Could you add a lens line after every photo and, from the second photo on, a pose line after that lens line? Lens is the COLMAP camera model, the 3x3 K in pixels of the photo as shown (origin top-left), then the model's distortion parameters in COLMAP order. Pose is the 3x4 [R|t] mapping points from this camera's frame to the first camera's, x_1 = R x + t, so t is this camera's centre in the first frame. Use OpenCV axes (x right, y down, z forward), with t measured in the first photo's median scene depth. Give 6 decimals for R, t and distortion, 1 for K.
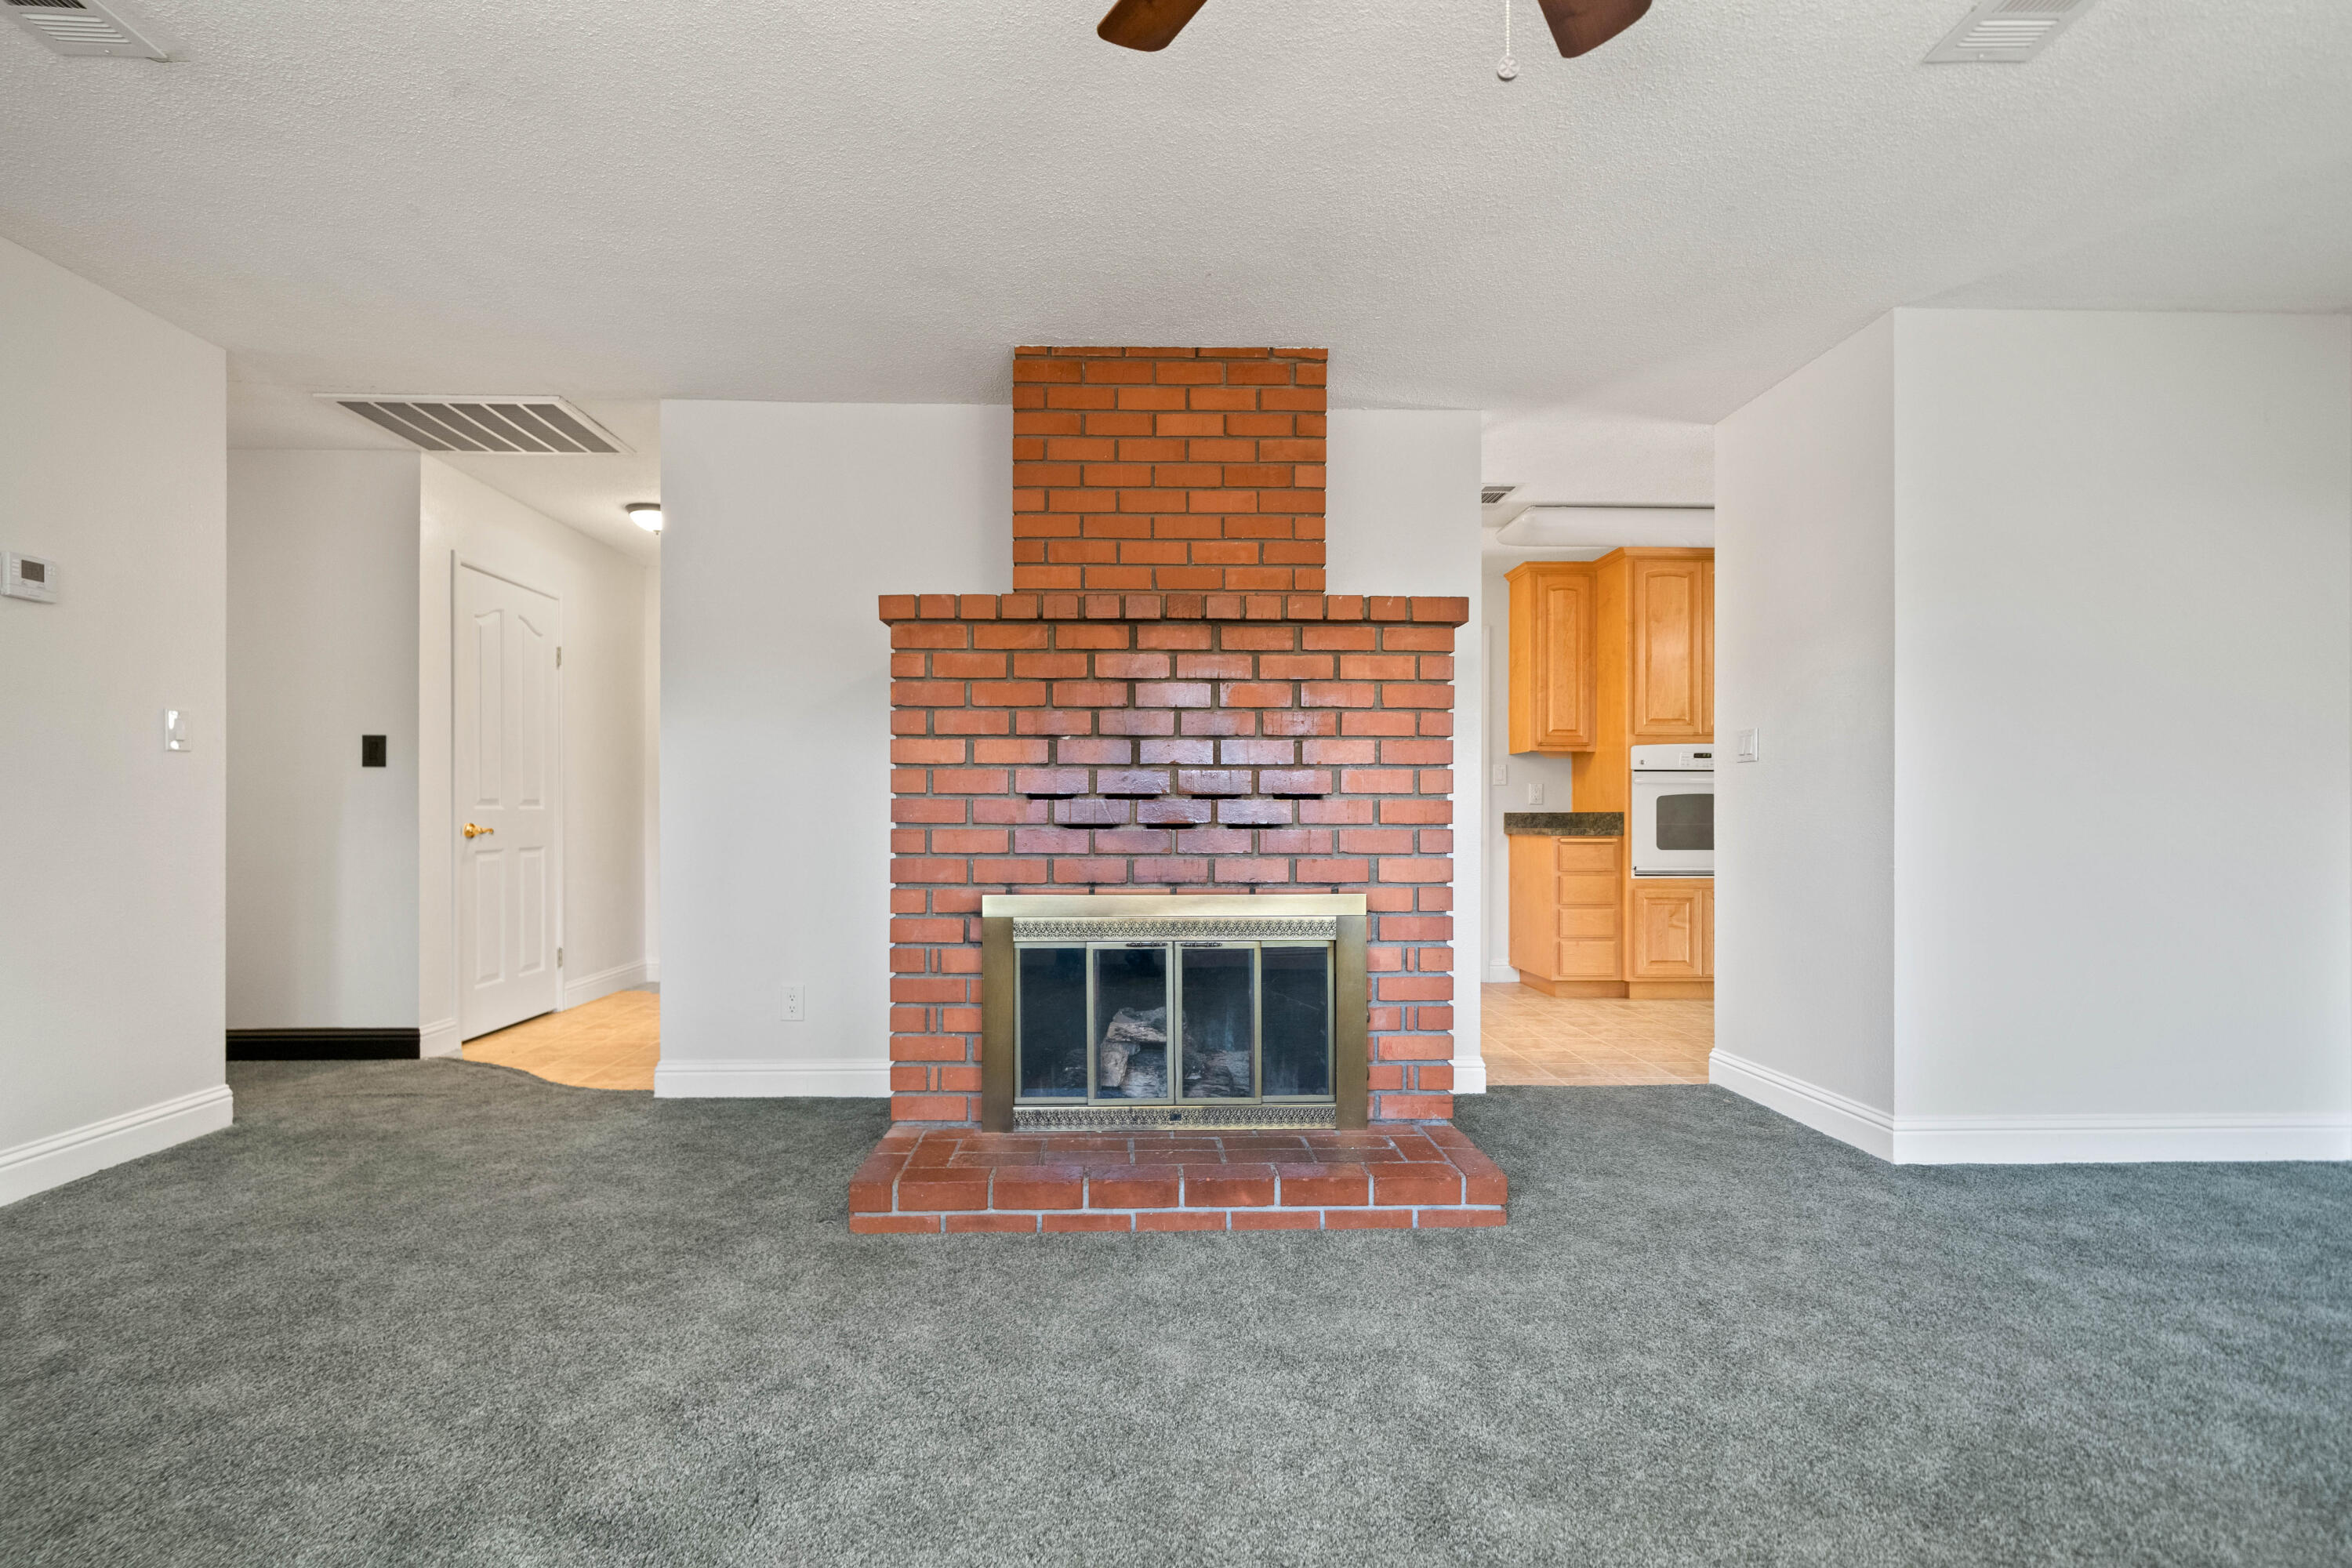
lens RADIAL K [[1036.6, 0, 1149.9], [0, 1036.6, 815.1], [0, 0, 1]] dist [0.002895, -0.000417]
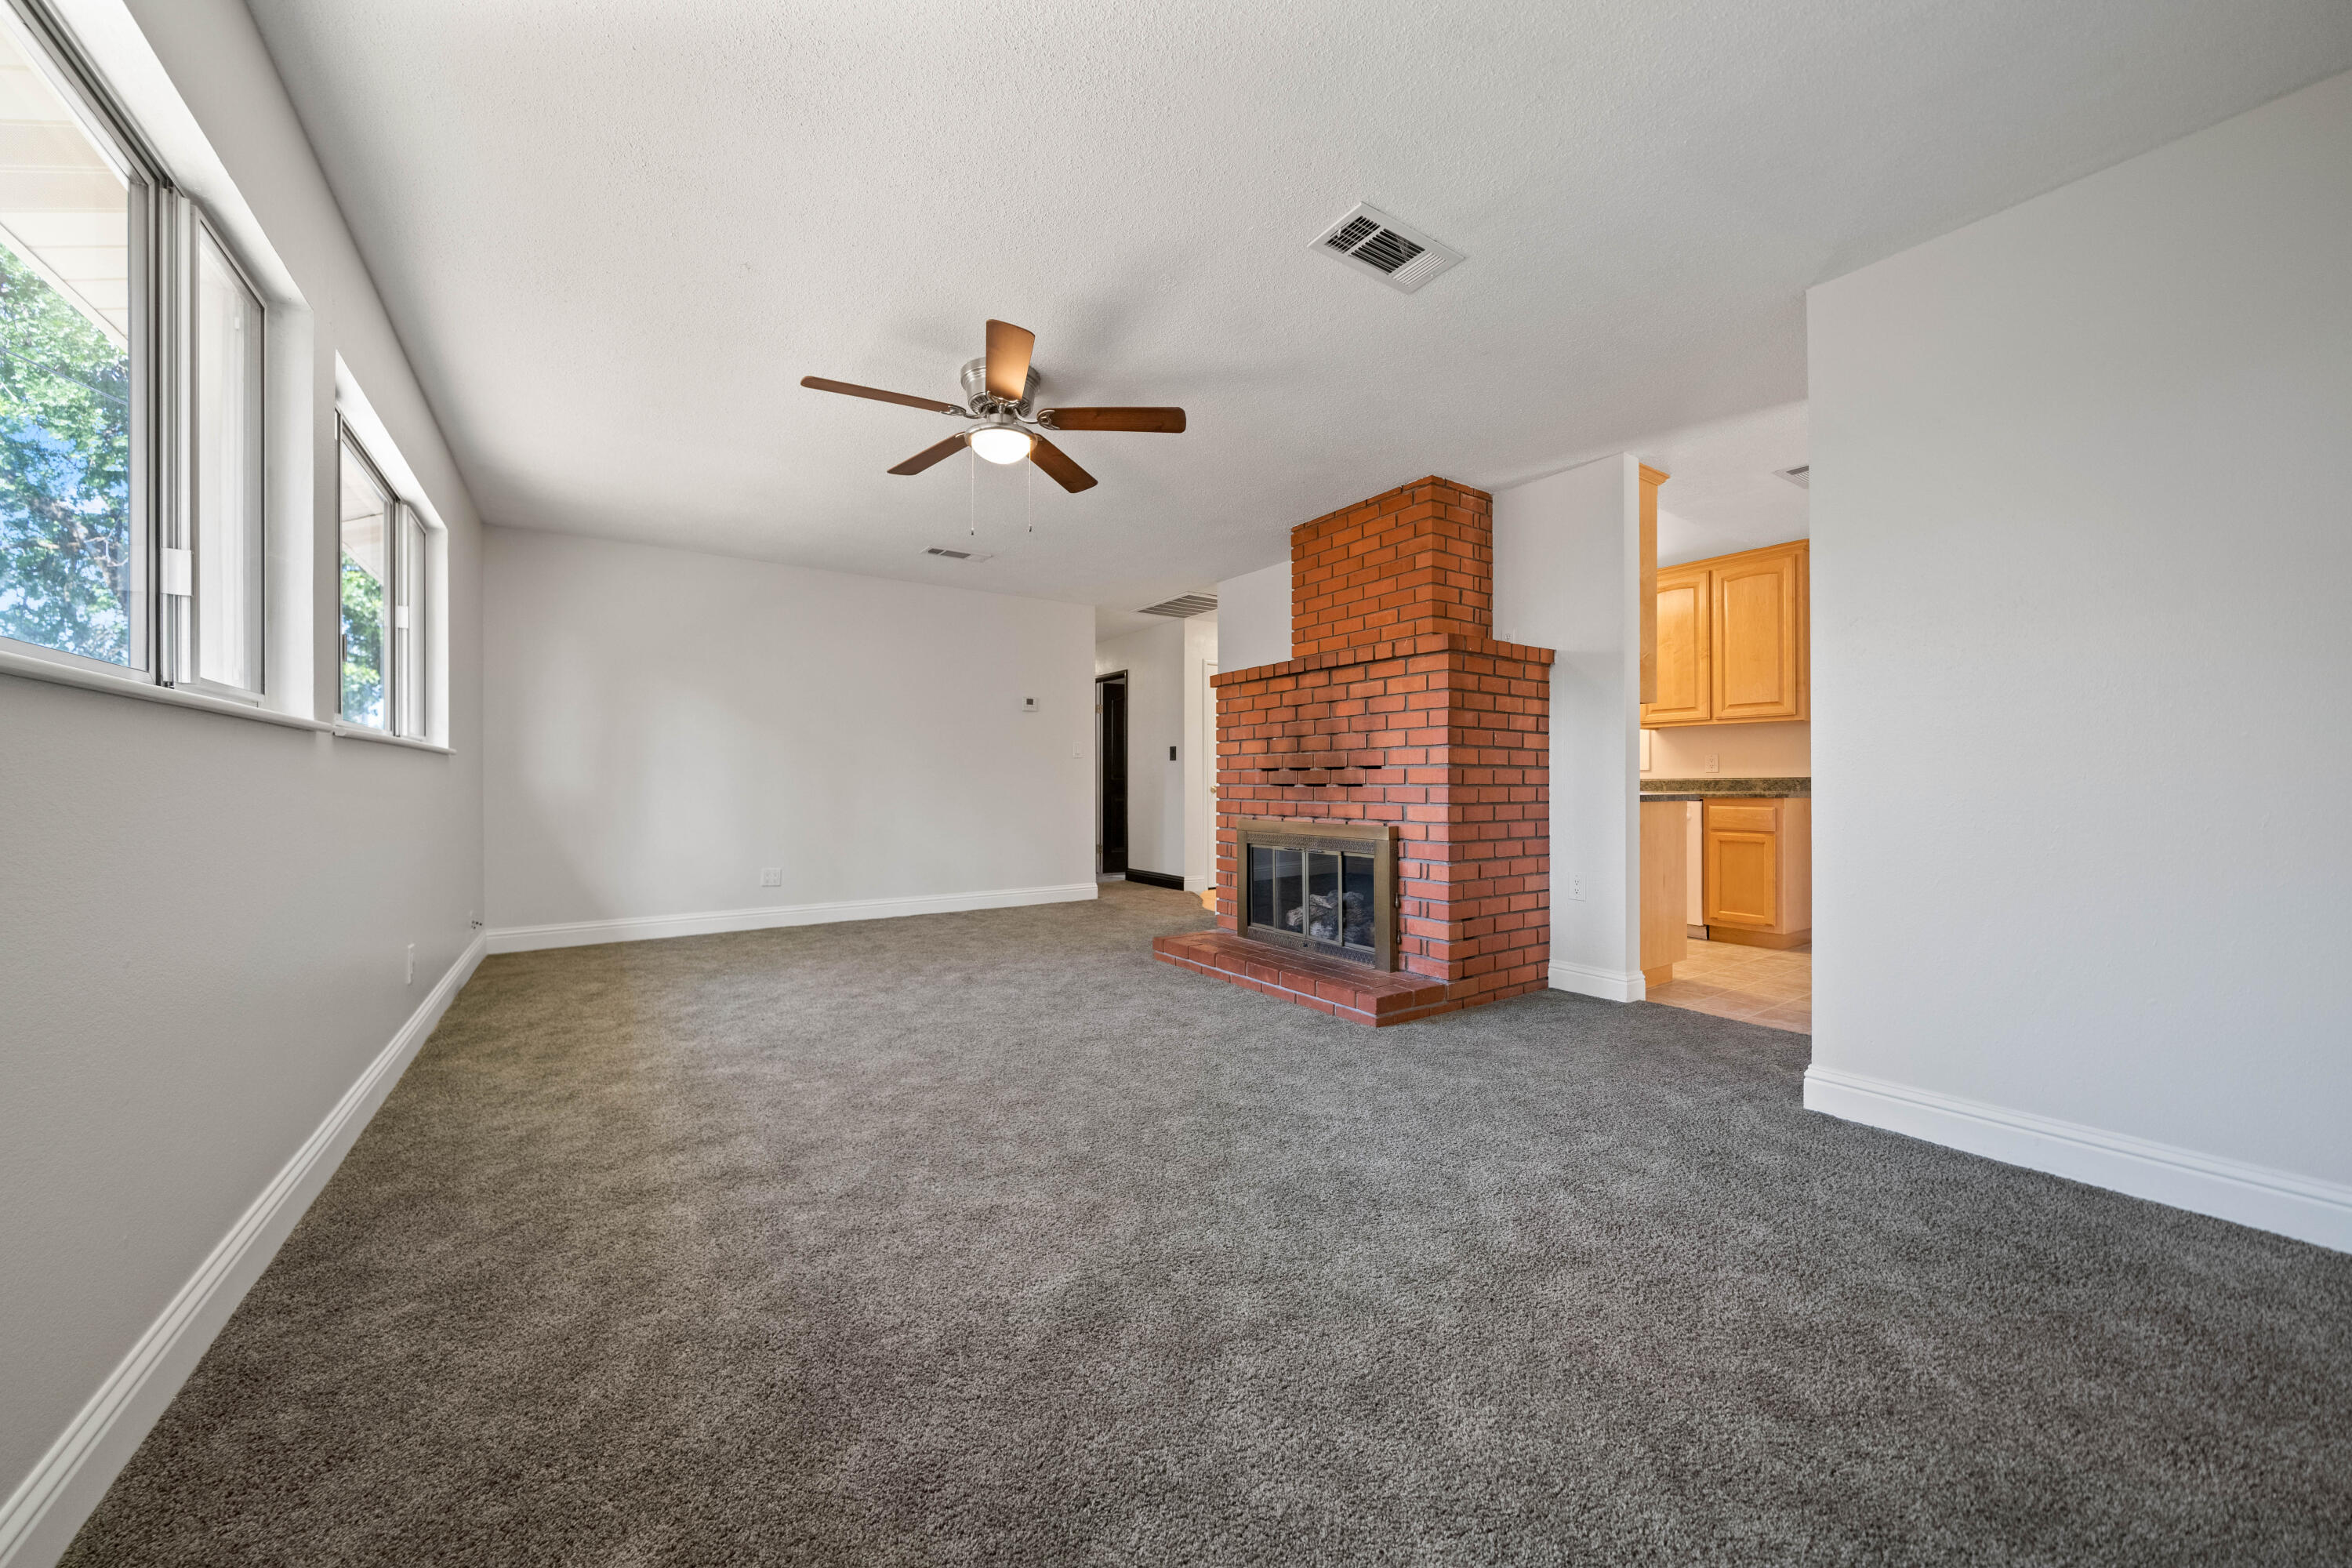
lens RADIAL K [[825.4, 0, 1175.8], [0, 825.4, 778.6], [0, 0, 1]] dist [-0.000842, -0.000001]
pose [[0.551771, -0.006239, -0.833972, 1.076026], [0.000026, 0.999972, -0.007464, 0.010273], [0.833995, 0.004097, 0.551756, 0.012198]]
